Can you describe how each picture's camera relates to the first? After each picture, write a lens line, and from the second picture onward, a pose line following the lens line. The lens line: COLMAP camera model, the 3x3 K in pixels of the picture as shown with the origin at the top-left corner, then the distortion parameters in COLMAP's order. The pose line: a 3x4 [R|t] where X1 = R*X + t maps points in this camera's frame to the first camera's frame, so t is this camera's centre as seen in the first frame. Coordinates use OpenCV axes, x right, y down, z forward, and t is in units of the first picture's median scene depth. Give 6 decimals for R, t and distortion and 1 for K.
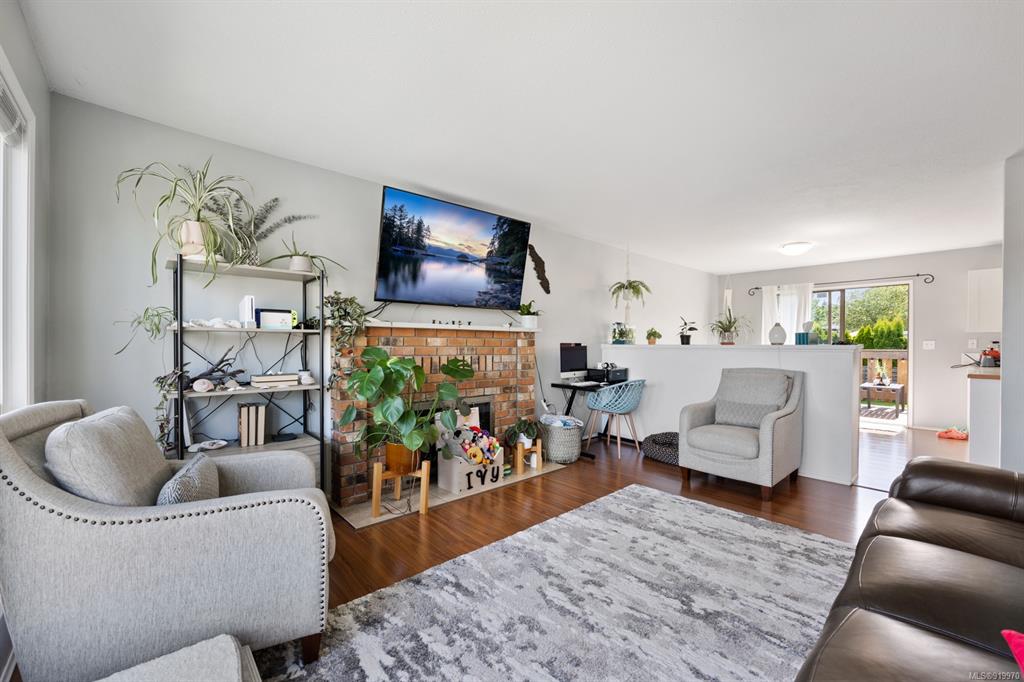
lens RADIAL K [[413.2, 0, 514.5], [0, 413.2, 345.1], [0, 0, 1]] dist [-0.000848, 0.000051]
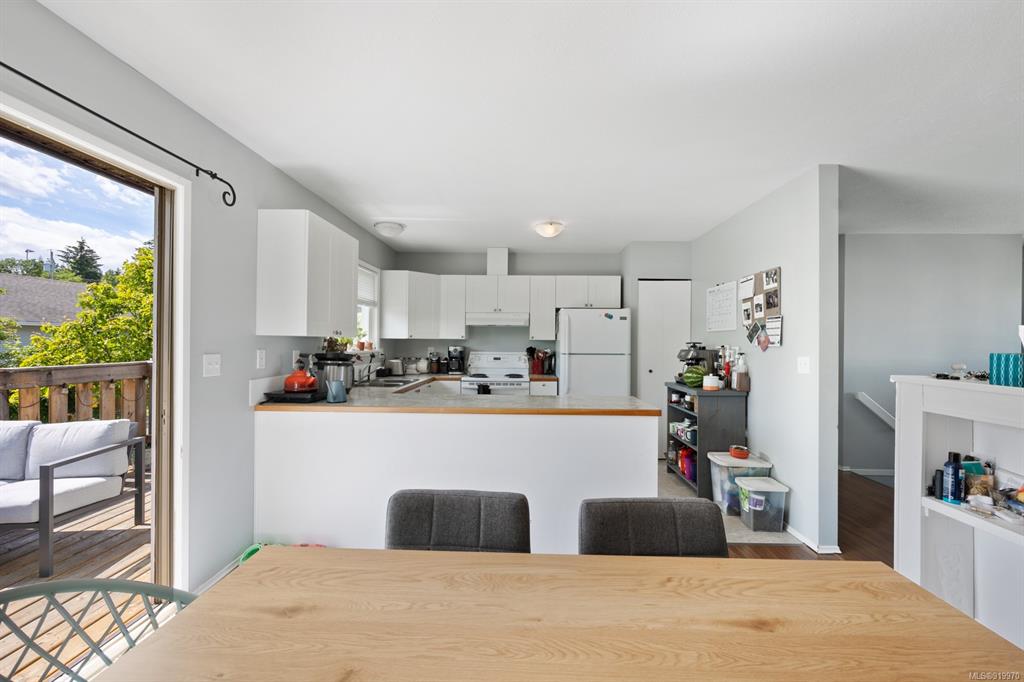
lens RADIAL K [[418.9, 0, 512.3], [0, 418.9, 339.3], [0, 0, 1]] dist [-0.003216, -0.000039]
pose [[-0.718694, -0.004597, 0.695311, 0.899854], [-0.009153, 0.999954, -0.002850, -0.043359], [-0.695266, -0.008412, -0.718703, 1.843430]]
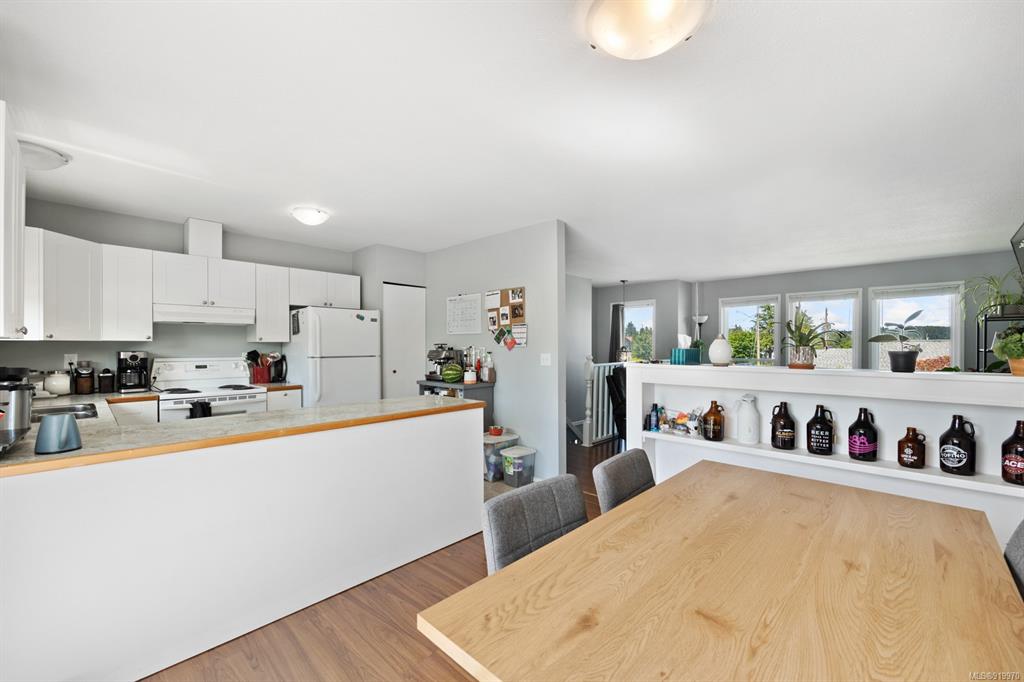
lens RADIAL K [[417.9, 0, 512.2], [0, 417.9, 345.3], [0, 0, 1]] dist [-0.002189, -0.000161]
pose [[-0.997459, -0.003338, -0.071165, 1.237014], [-0.003539, 0.999990, 0.002702, -0.042188], [0.071155, 0.002947, -0.997461, 1.997416]]
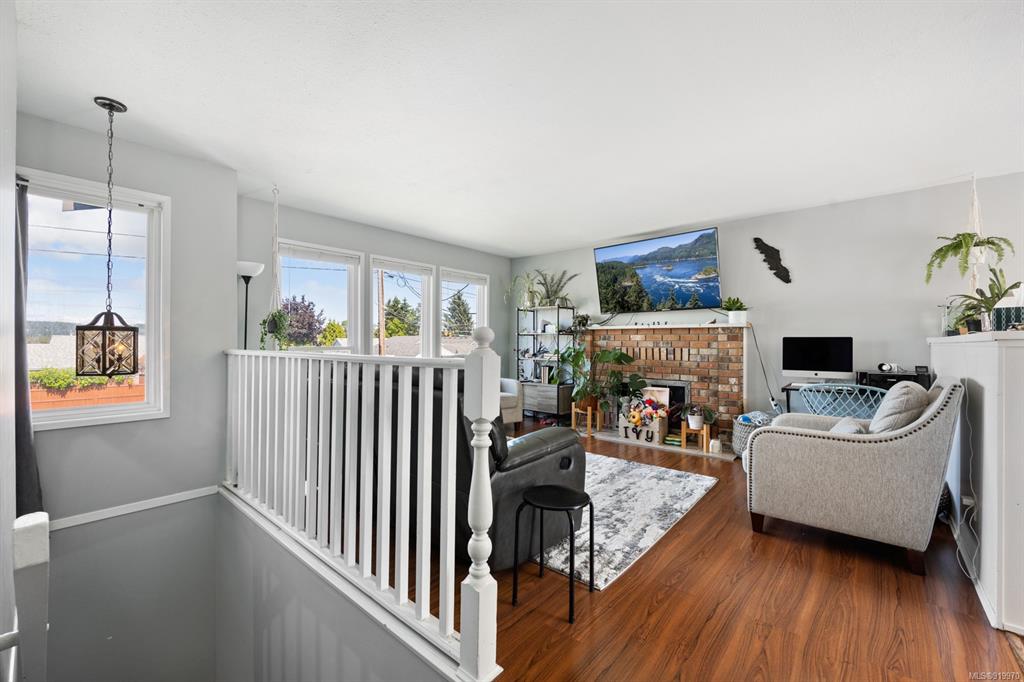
lens RADIAL K [[416.6, 0, 513.9], [0, 416.6, 340.0], [0, 0, 1]] dist [-0.000937, 0.000074]
pose [[0.126043, -0.007629, -0.991995, 1.261133], [-0.005037, 0.999953, -0.008330, 0.015554], [0.992012, 0.006047, 0.125999, 0.401425]]
